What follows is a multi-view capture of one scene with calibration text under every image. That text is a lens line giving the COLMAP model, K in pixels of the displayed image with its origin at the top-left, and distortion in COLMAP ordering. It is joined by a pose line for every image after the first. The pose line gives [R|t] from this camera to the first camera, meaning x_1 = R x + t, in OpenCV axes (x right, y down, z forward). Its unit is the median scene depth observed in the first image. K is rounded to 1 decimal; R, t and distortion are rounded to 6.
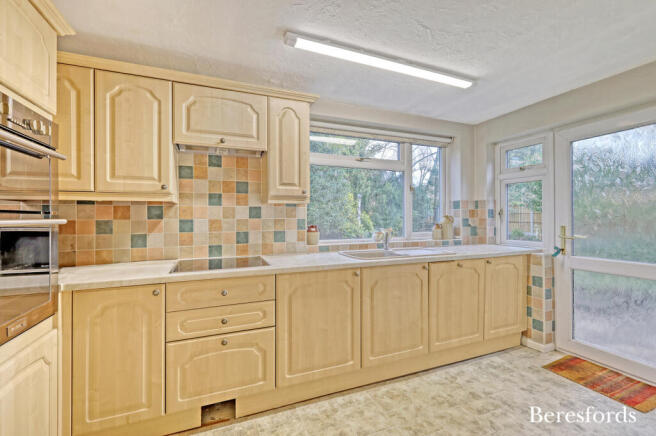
lens RADIAL K [[287.2, 0, 329.7], [0, 287.2, 212.8], [0, 0, 1]] dist [0.000993, 0.000018]
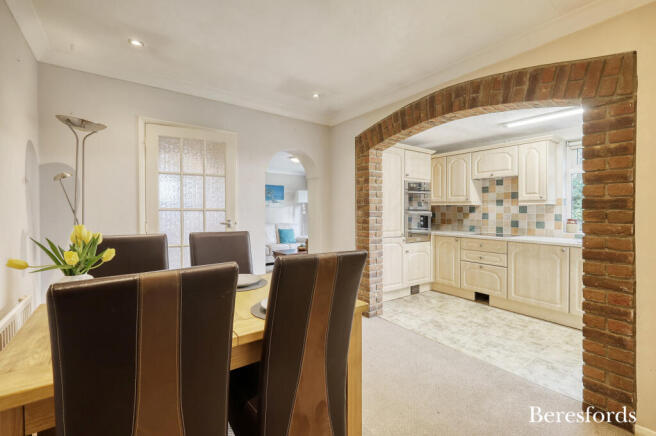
lens RADIAL K [[287.2, 0, 329.7], [0, 287.2, 212.8], [0, 0, 1]] dist [0.000993, 0.000018]
pose [[0.232379, 0.011973, -0.972552, 1.237107], [0.006244, 0.999885, 0.013802, -0.014258], [0.972605, -0.009280, 0.232278, -0.548729]]
